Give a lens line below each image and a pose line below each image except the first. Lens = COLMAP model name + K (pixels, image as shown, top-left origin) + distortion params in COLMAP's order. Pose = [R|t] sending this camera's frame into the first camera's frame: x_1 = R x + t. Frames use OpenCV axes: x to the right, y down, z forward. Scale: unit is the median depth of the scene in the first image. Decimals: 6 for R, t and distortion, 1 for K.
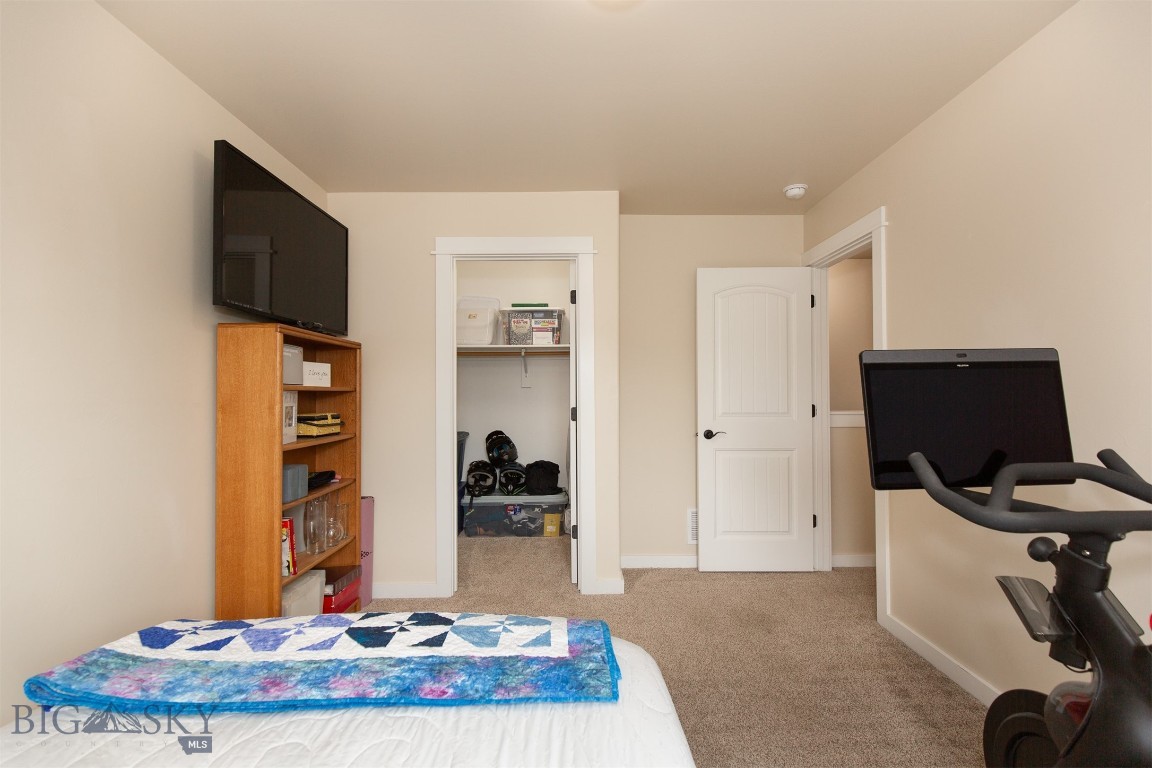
lens RADIAL K [[525.1, 0, 576.0], [0, 525.1, 386.0], [0, 0, 1]] dist [0.009696, -0.002016]
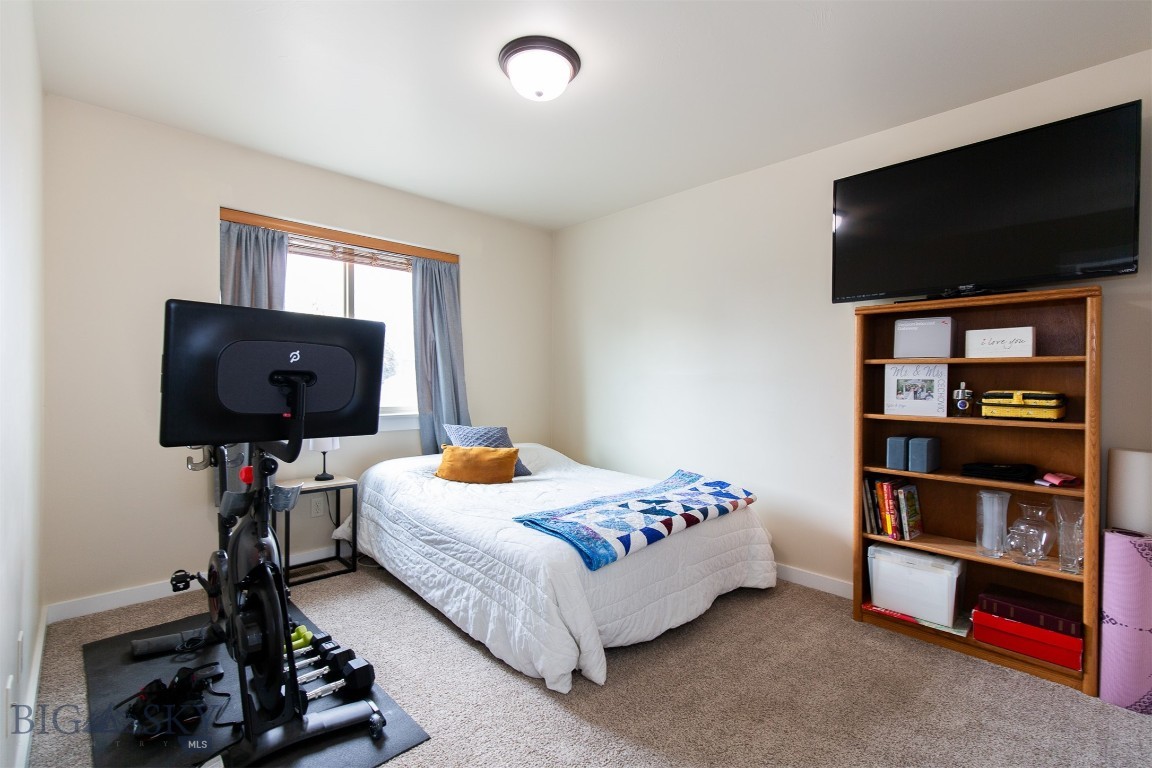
lens RADIAL K [[525.1, 0, 575.6], [0, 525.1, 384.8], [0, 0, 1]] dist [0.009696, -0.002016]
pose [[-0.734204, 0.008548, -0.678875, 0.548858], [0.011644, 0.999932, -0.000002, 0.034732], [0.678829, -0.007907, -0.734254, 1.130928]]
